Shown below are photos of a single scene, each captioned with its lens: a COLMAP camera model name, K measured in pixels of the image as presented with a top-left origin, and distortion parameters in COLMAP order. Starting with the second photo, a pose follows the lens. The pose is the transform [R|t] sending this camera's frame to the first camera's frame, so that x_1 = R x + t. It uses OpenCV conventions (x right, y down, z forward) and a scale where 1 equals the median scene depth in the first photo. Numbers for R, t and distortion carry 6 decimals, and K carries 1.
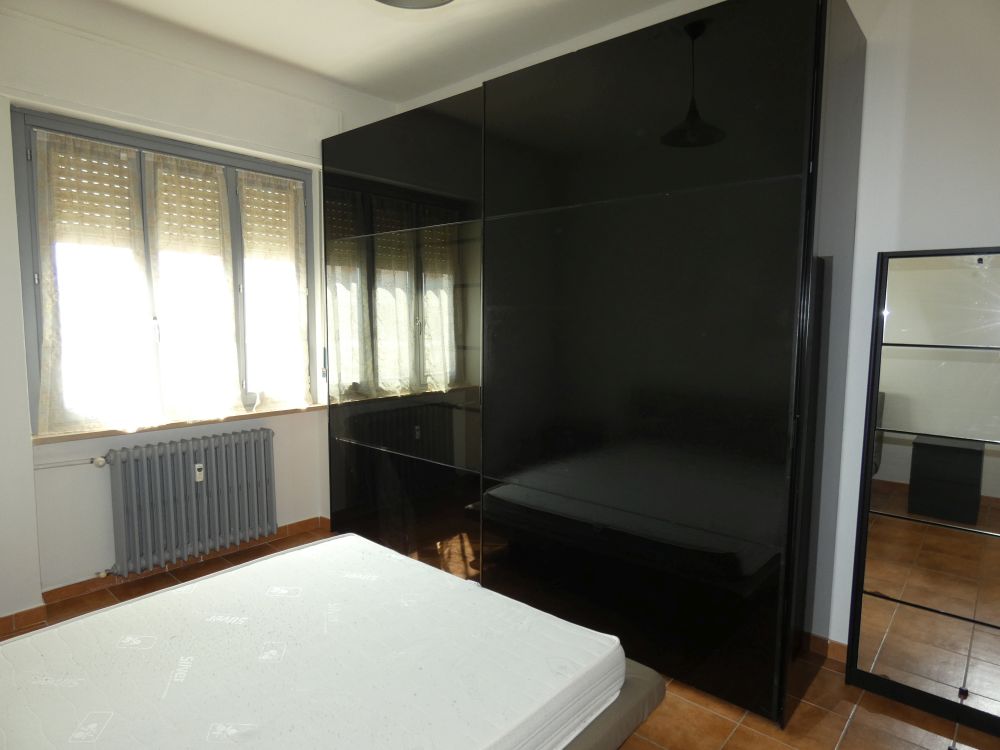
lens RADIAL K [[596.1, 0, 497.0], [0, 596.1, 378.9], [0, 0, 1]] dist [-0.004566, 0.000287]
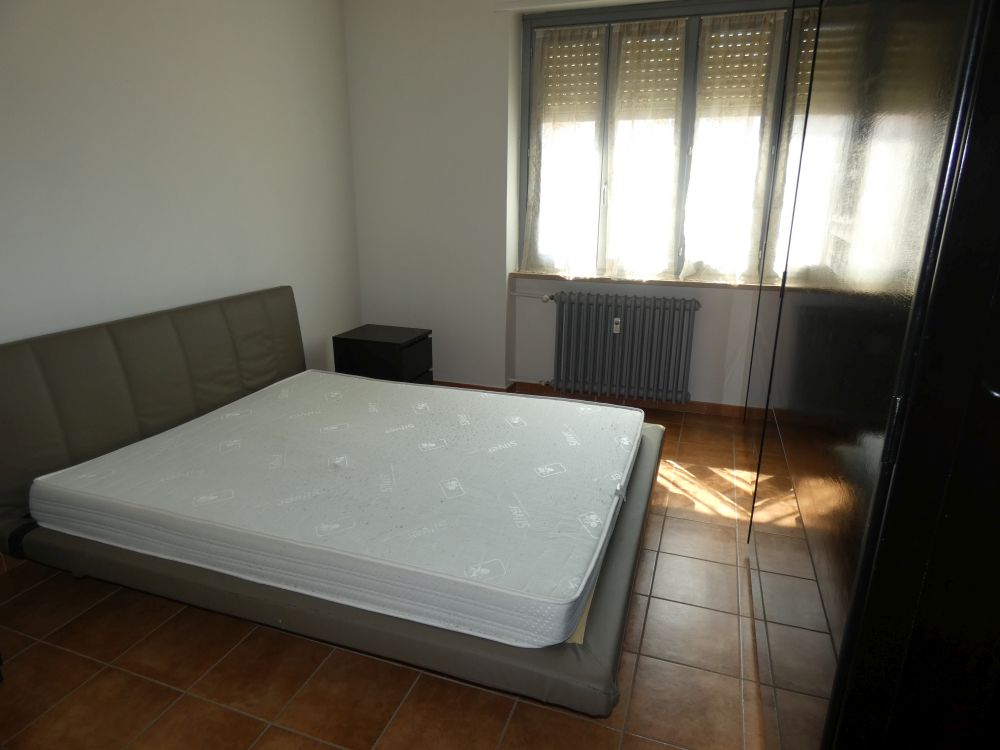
lens RADIAL K [[596.1, 0, 499.6], [0, 596.1, 372.8], [0, 0, 1]] dist [-0.004566, 0.000287]
pose [[0.379279, 0.264300, -0.886731, 0.473860], [-0.094290, 0.964387, 0.247116, -0.015615], [0.920465, -0.010116, 0.390693, 0.380688]]
